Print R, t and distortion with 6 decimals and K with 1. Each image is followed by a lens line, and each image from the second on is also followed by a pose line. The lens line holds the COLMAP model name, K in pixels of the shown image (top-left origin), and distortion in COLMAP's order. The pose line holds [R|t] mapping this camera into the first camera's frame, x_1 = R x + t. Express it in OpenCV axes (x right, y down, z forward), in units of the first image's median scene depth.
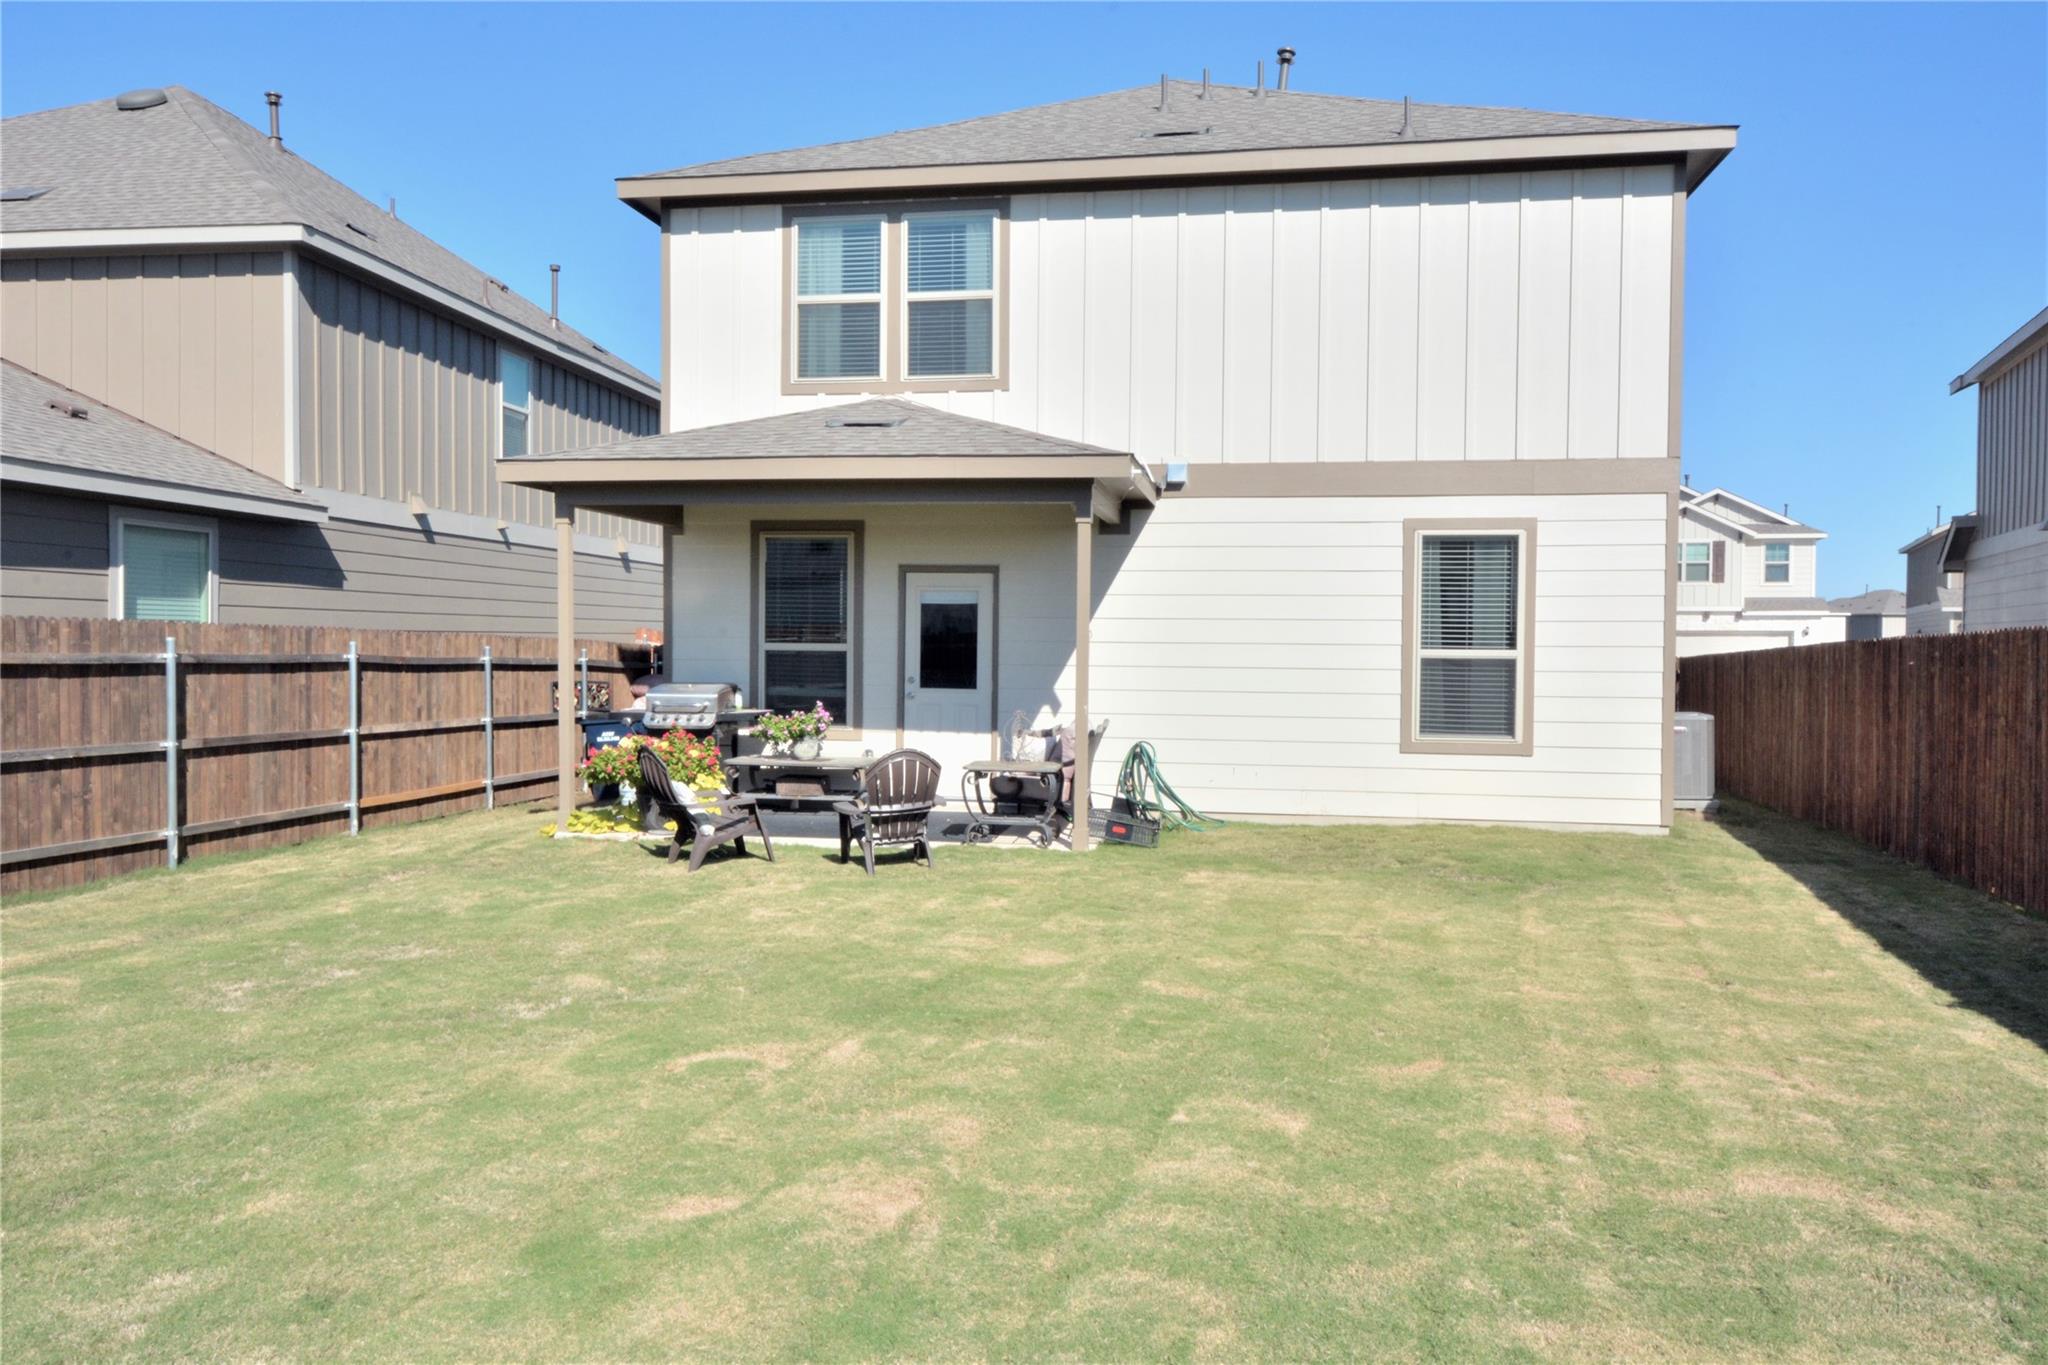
lens RADIAL K [[1483.6, 0, 1027.8], [0, 1483.6, 679.2], [0, 0, 1]] dist [0.002242, -0.001884]
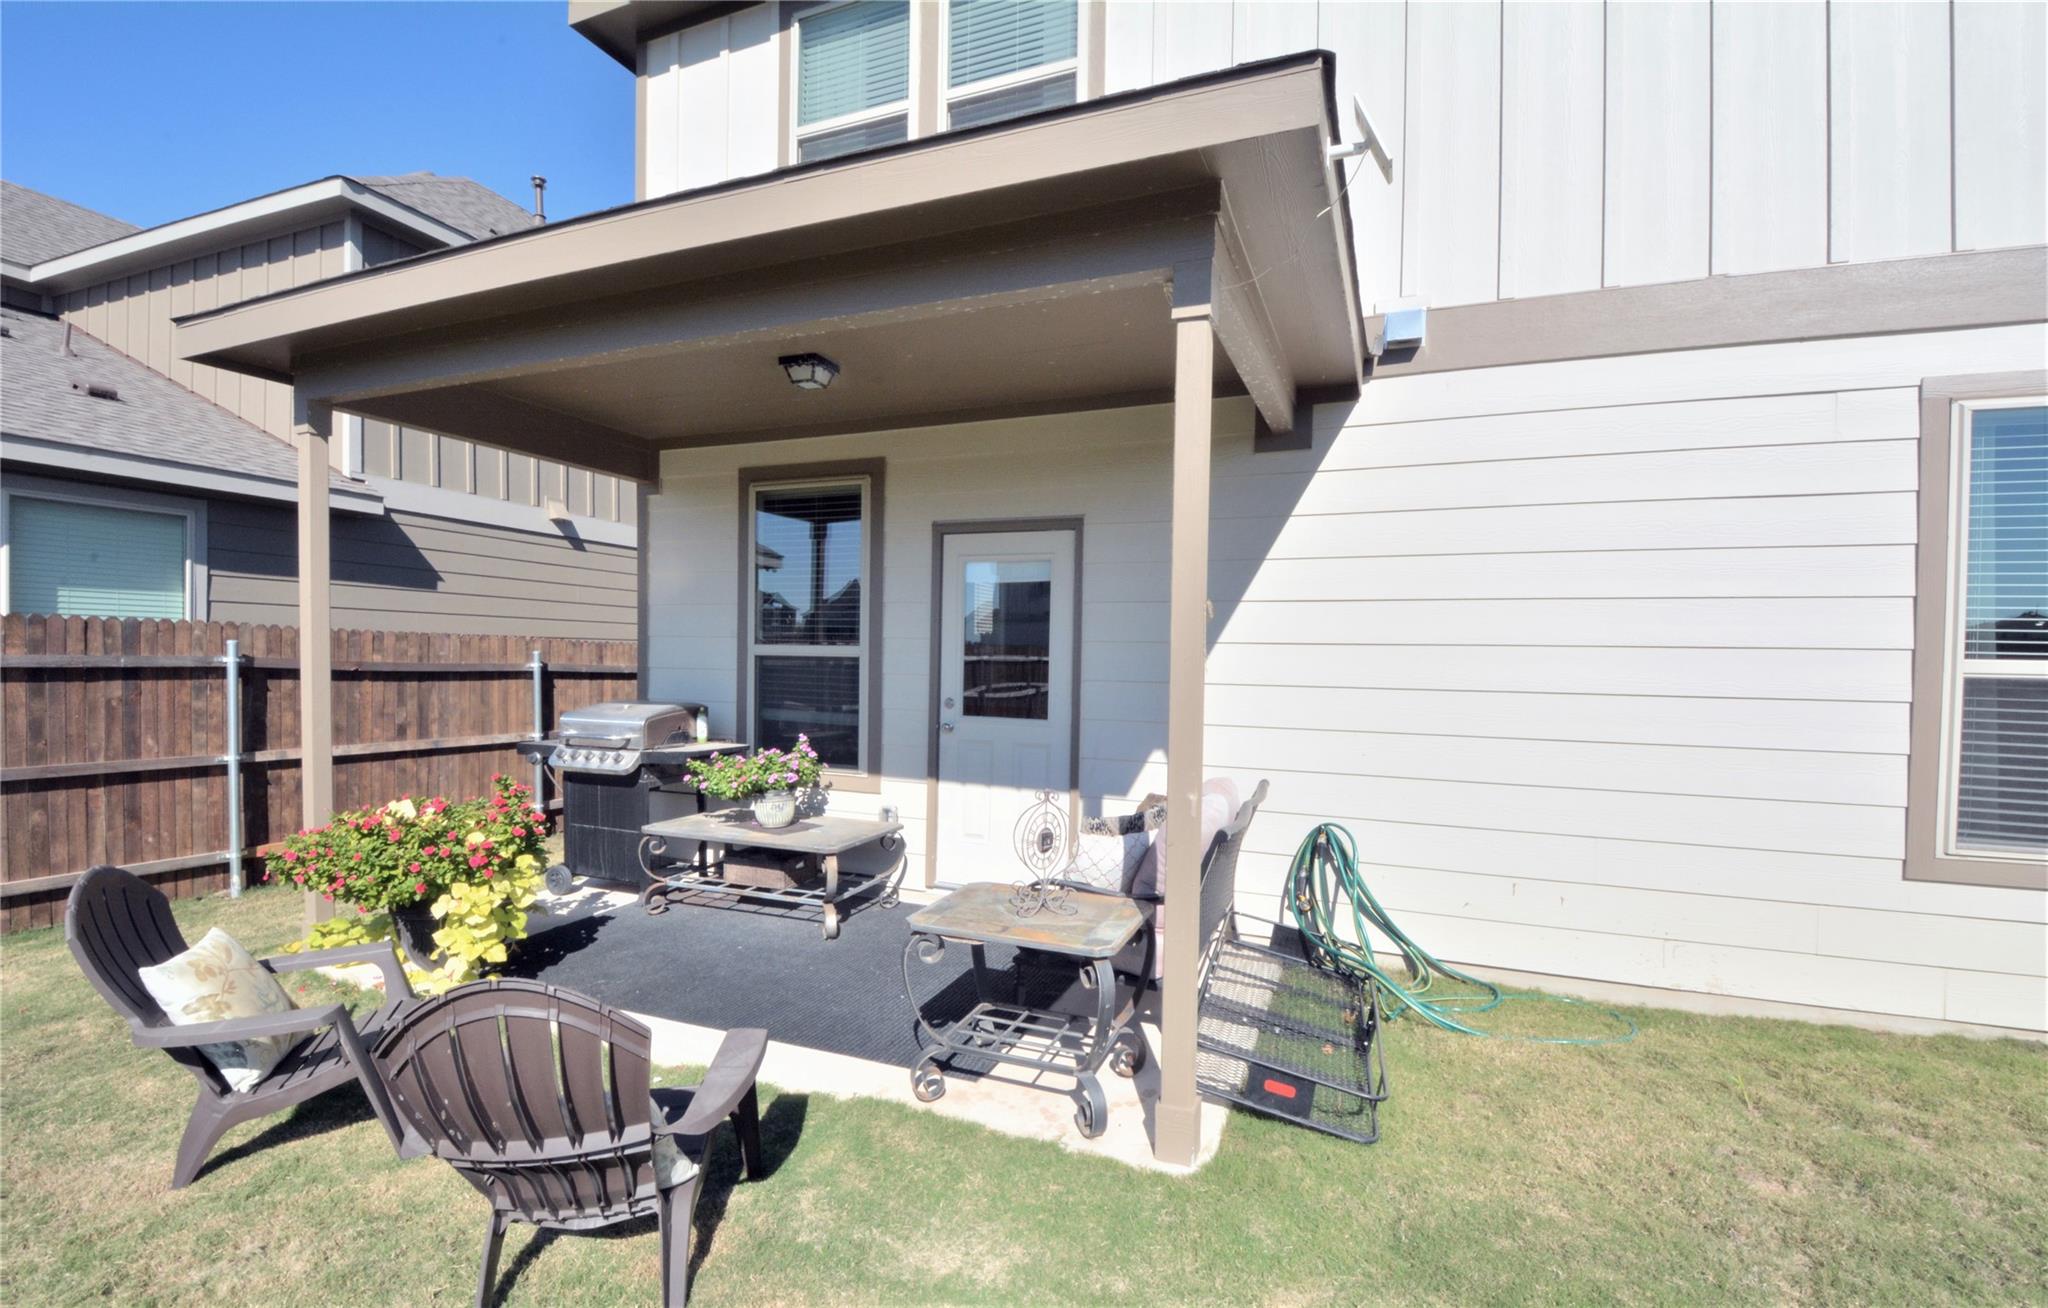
lens RADIAL K [[941.7, 0, 1015.2], [0, 941.7, 679.0], [0, 0, 1]] dist [-0.011985, -0.001703]
pose [[0.974060, 0.011242, -0.226011, 0.040515], [-0.012285, 0.999919, -0.003212, -0.008899], [0.225957, 0.005905, 0.974119, 0.619178]]
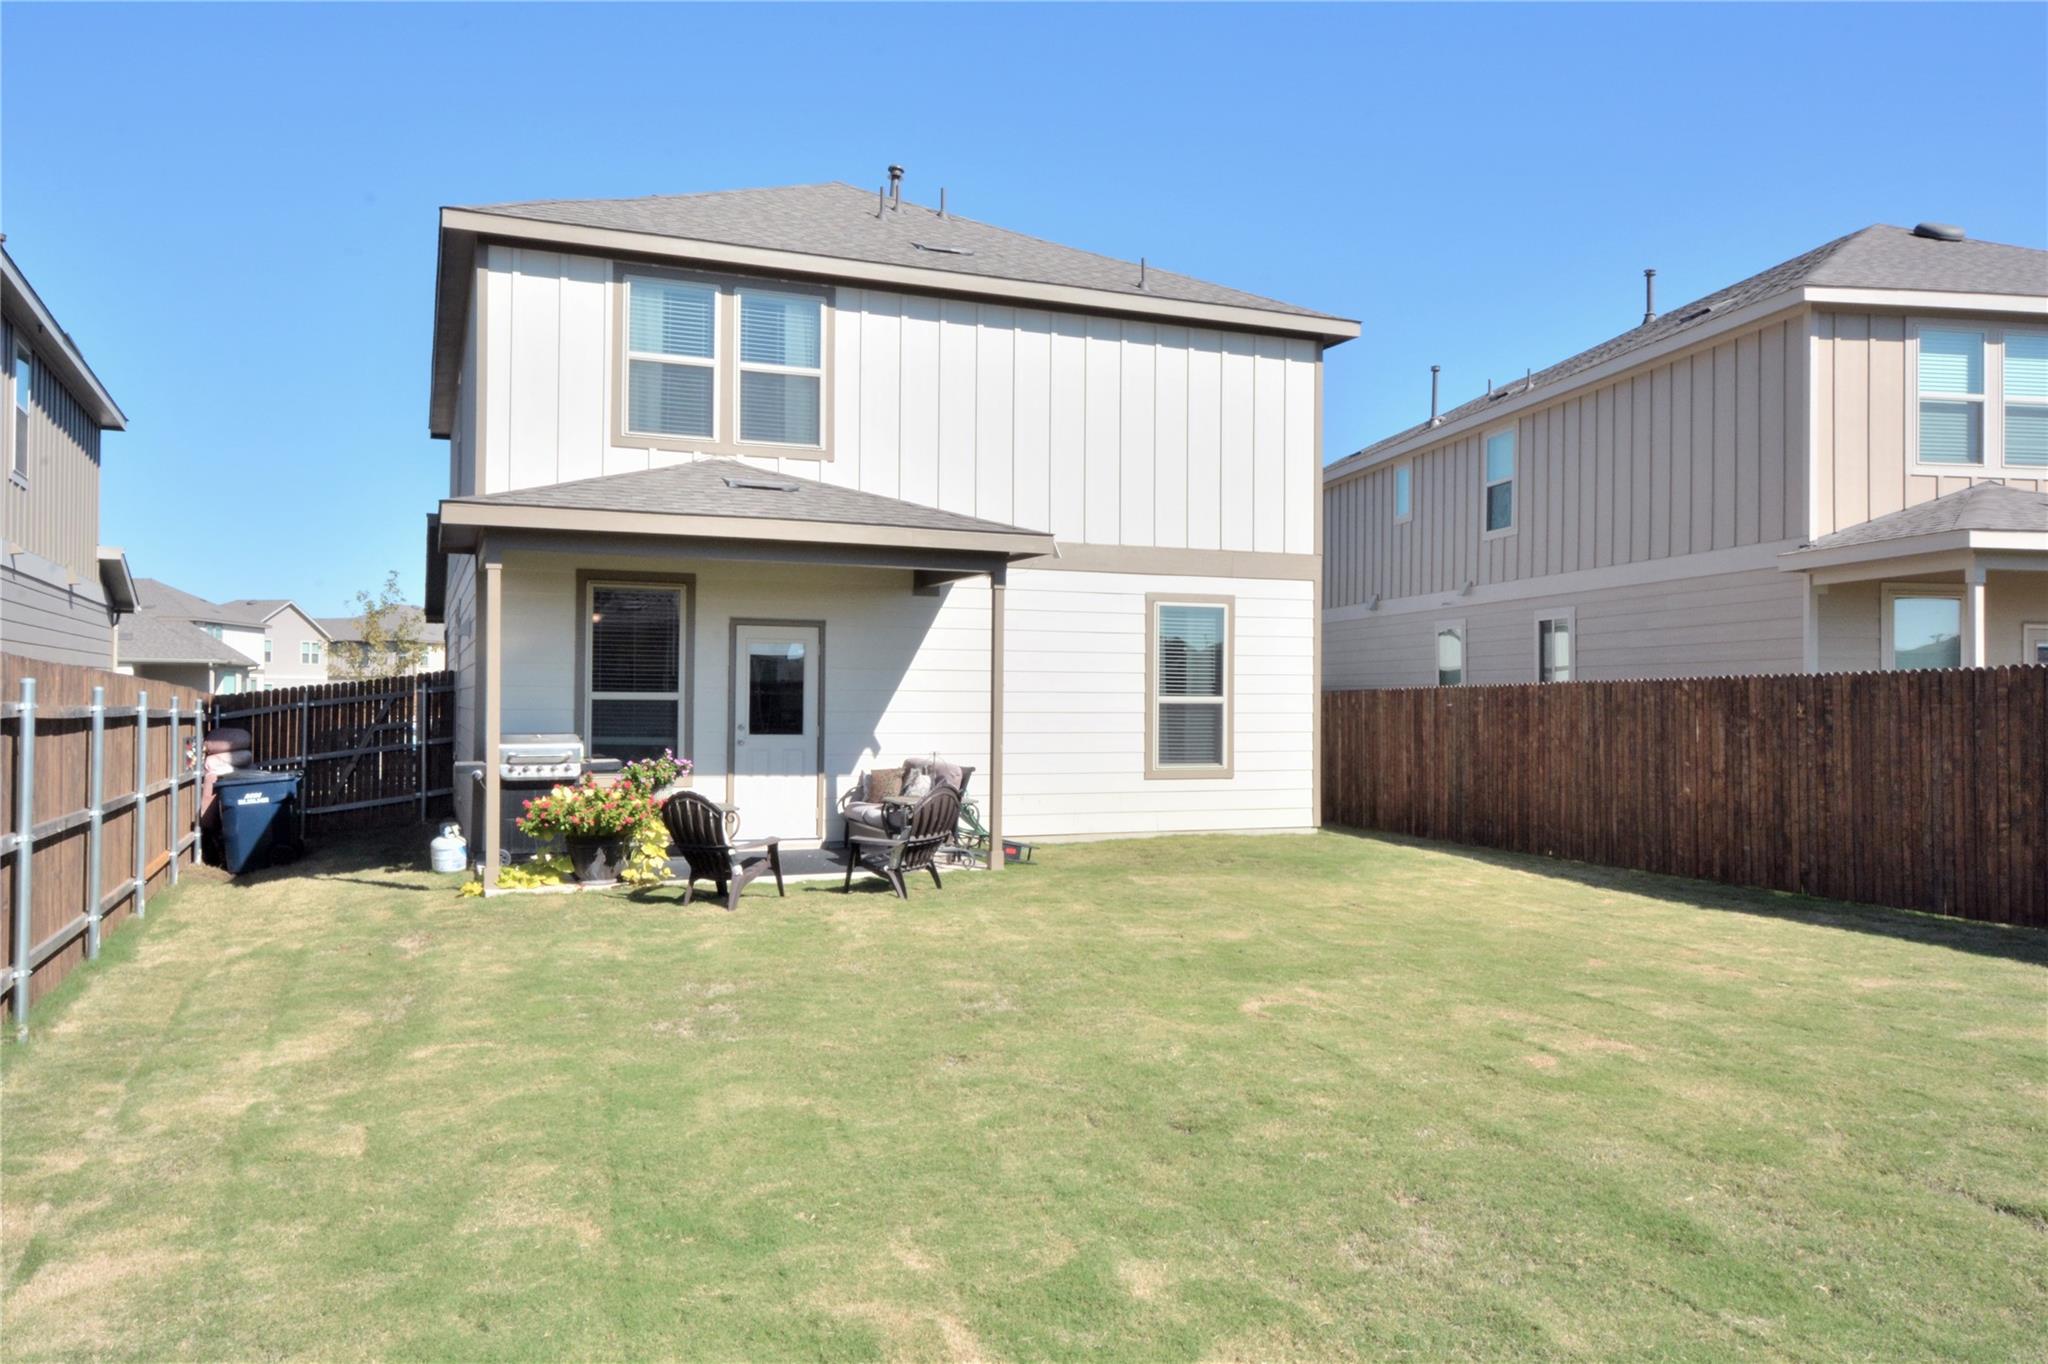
lens RADIAL K [[1483.6, 0, 1027.6], [0, 1483.6, 683.8], [0, 0, 1]] dist [0.002242, -0.001884]
pose [[0.842106, 0.001185, 0.539310, -0.480794], [0.013581, 0.999634, -0.023401, -0.002865], [-0.539140, 0.027030, 0.841782, 0.002689]]
